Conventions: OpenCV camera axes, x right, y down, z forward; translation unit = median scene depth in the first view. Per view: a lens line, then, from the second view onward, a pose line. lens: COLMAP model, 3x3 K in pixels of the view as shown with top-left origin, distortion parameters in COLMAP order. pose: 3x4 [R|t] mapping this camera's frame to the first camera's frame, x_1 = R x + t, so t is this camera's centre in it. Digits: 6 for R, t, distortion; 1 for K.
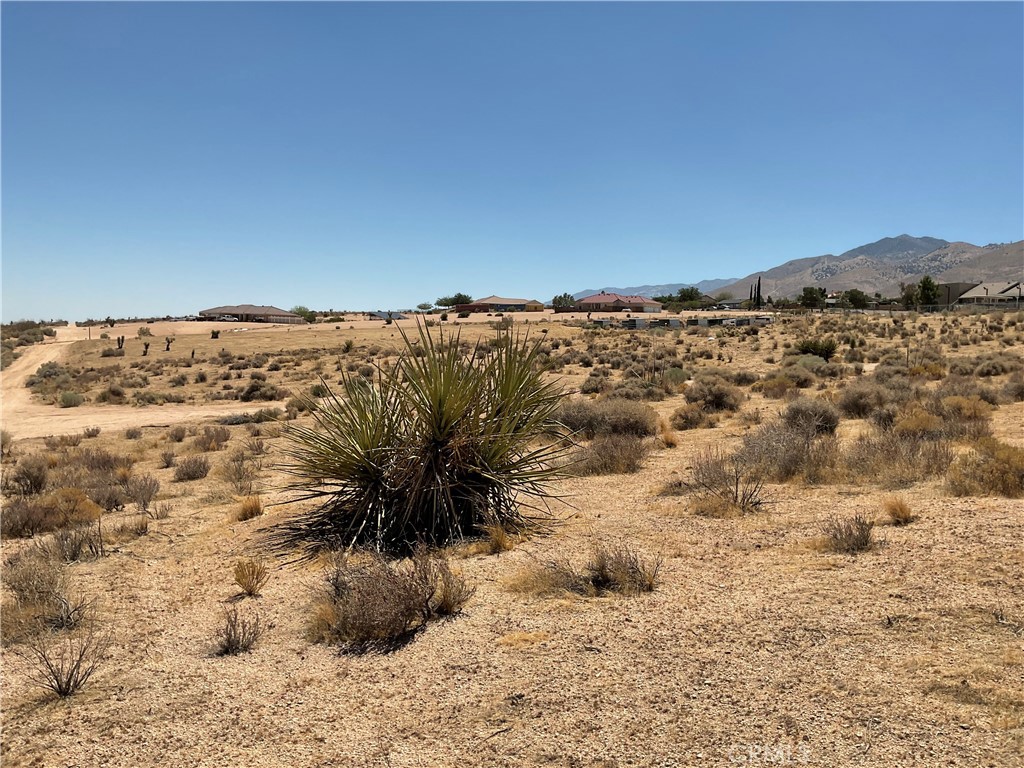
lens RADIAL K [[797.9, 0, 511.1], [0, 797.9, 390.9], [0, 0, 1]] dist [0.004496, -0.087038]
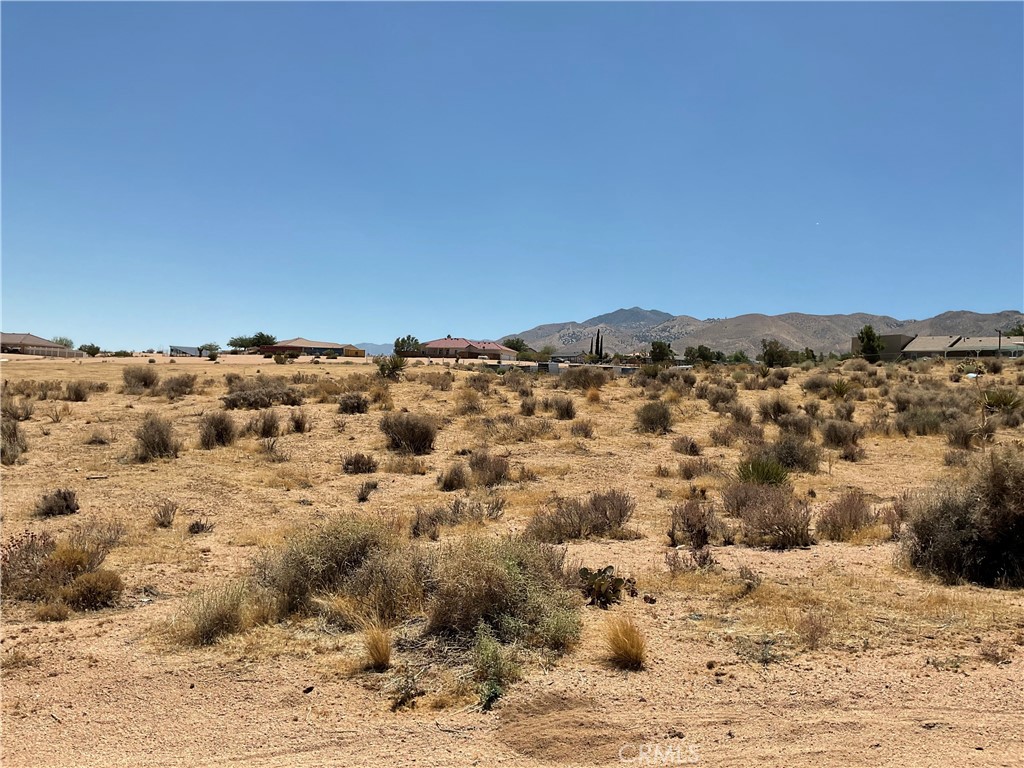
lens RADIAL K [[797.9, 0, 503.7], [0, 797.9, 387.4], [0, 0, 1]] dist [0.004496, -0.087038]
pose [[0.956231, 0.028041, 0.291267, -0.139207], [-0.006157, 0.997105, -0.075782, -0.003349], [-0.292549, 0.070671, 0.953636, 0.263542]]
